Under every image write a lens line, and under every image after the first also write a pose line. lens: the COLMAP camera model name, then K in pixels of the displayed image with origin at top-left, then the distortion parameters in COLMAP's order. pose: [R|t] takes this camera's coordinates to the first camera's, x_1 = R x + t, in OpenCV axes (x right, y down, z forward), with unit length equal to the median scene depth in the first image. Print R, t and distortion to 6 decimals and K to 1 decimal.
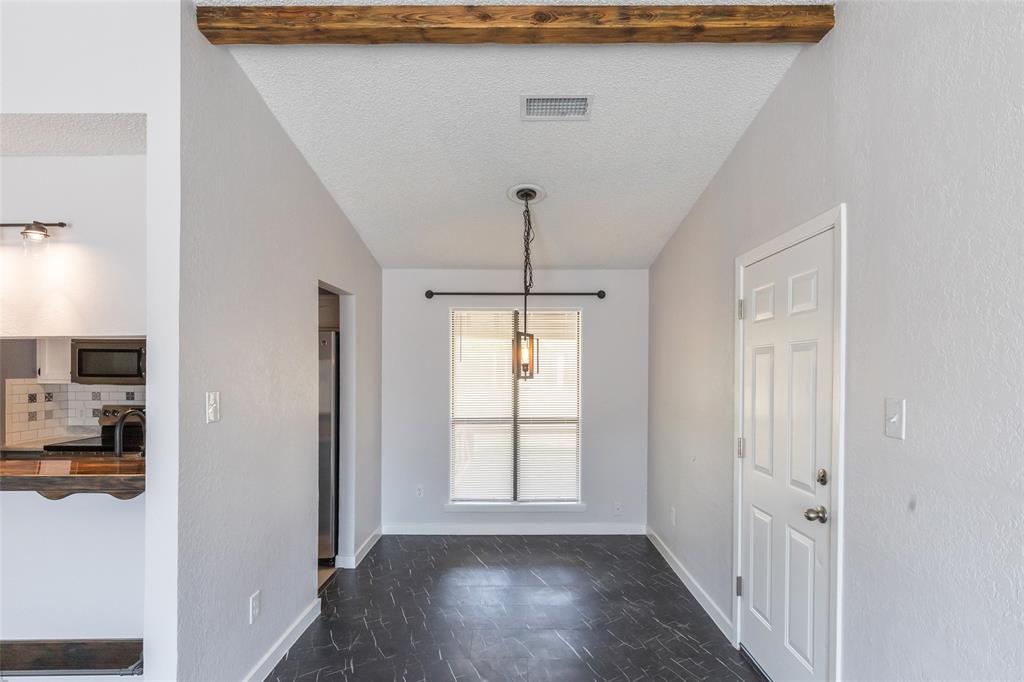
lens RADIAL K [[485.7, 0, 483.0], [0, 485.7, 371.3], [0, 0, 1]] dist [0.000945, 0.000201]
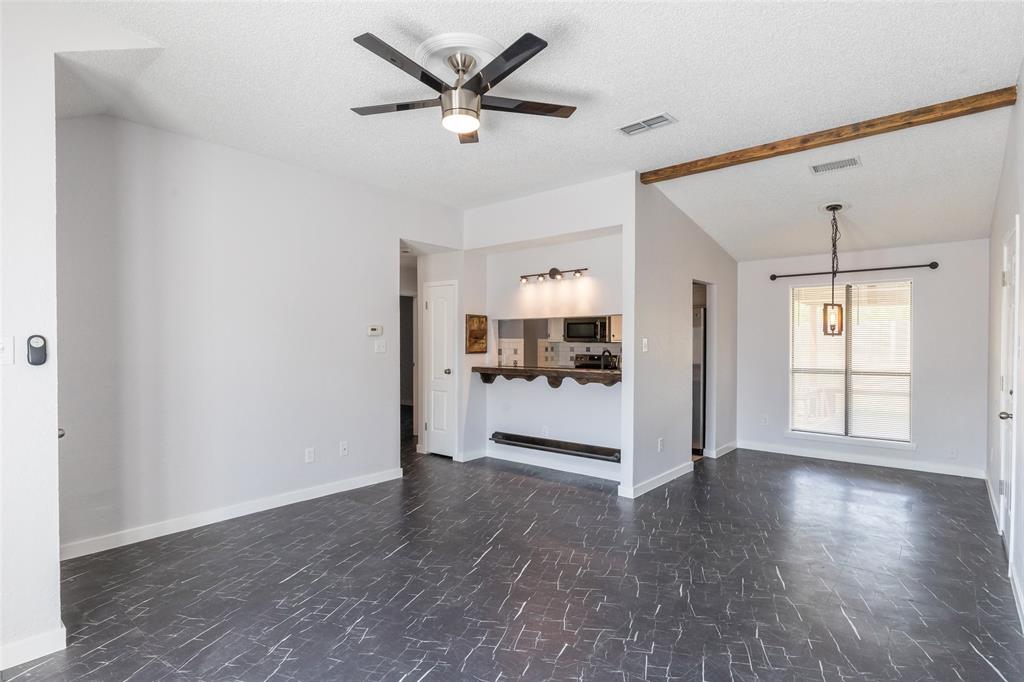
lens RADIAL K [[465.3, 0, 554.4], [0, 465.3, 343.8], [0, 0, 1]] dist [-0.001637, -0.000408]
pose [[0.812184, 0.001289, -0.583399, 0.185762], [-0.001064, 0.999999, 0.000727, 0.034342], [0.583400, 0.000030, 0.812185, -0.511842]]
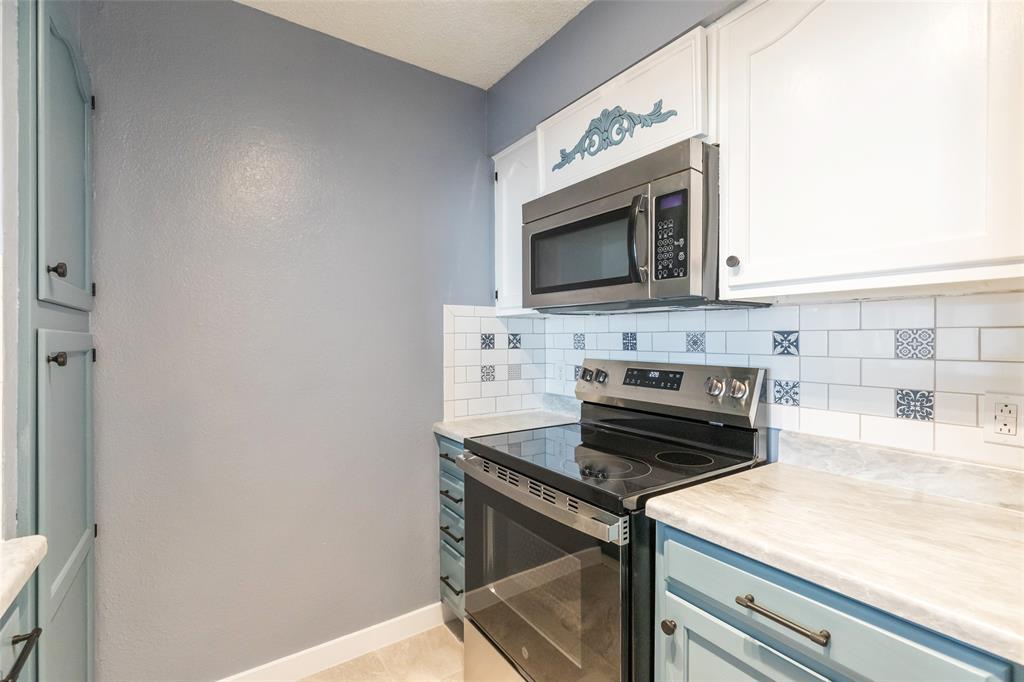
lens RADIAL K [[467.3, 0, 550.6], [0, 467.3, 337.3], [0, 0, 1]] dist [0.001181, 0.000150]
pose [[0.646825, -0.000960, -0.762638, -0.511865], [0.001876, 0.999998, 0.000332, 0.055276], [0.762636, -0.001646, 0.646825, 0.773599]]
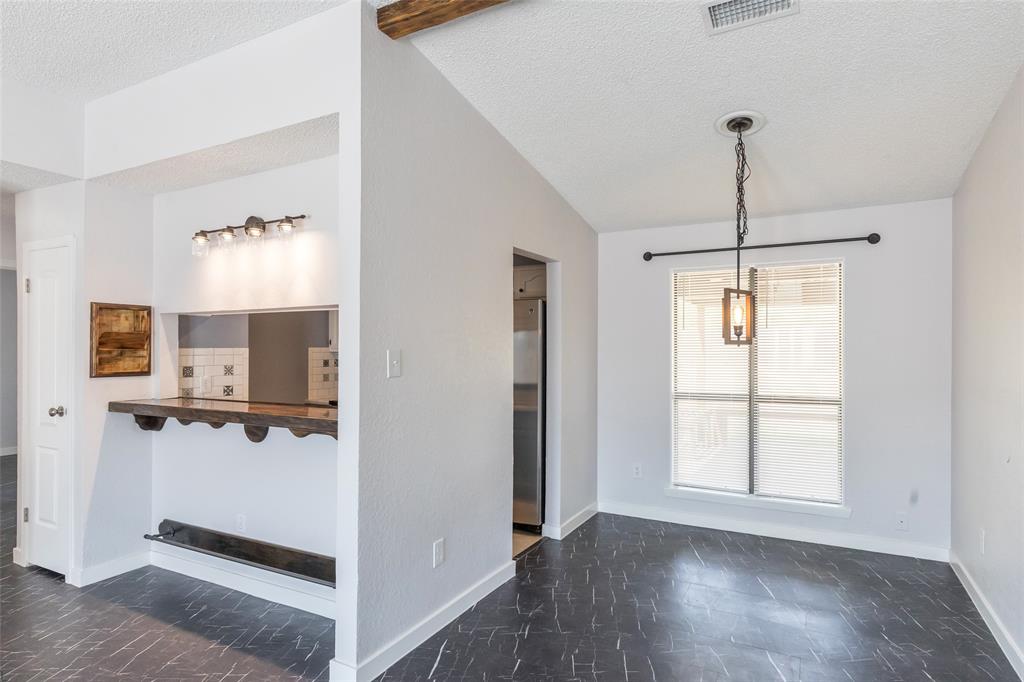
lens RADIAL K [[509.0, 0, 521.6], [0, 509.0, 347.0], [0, 0, 1]] dist [0.004919, 0.000147]
pose [[0.900358, -0.001502, -0.435148, 0.111250], [-0.000504, 0.999990, -0.004495, 0.020463], [0.435150, 0.004266, 0.900348, 0.037443]]
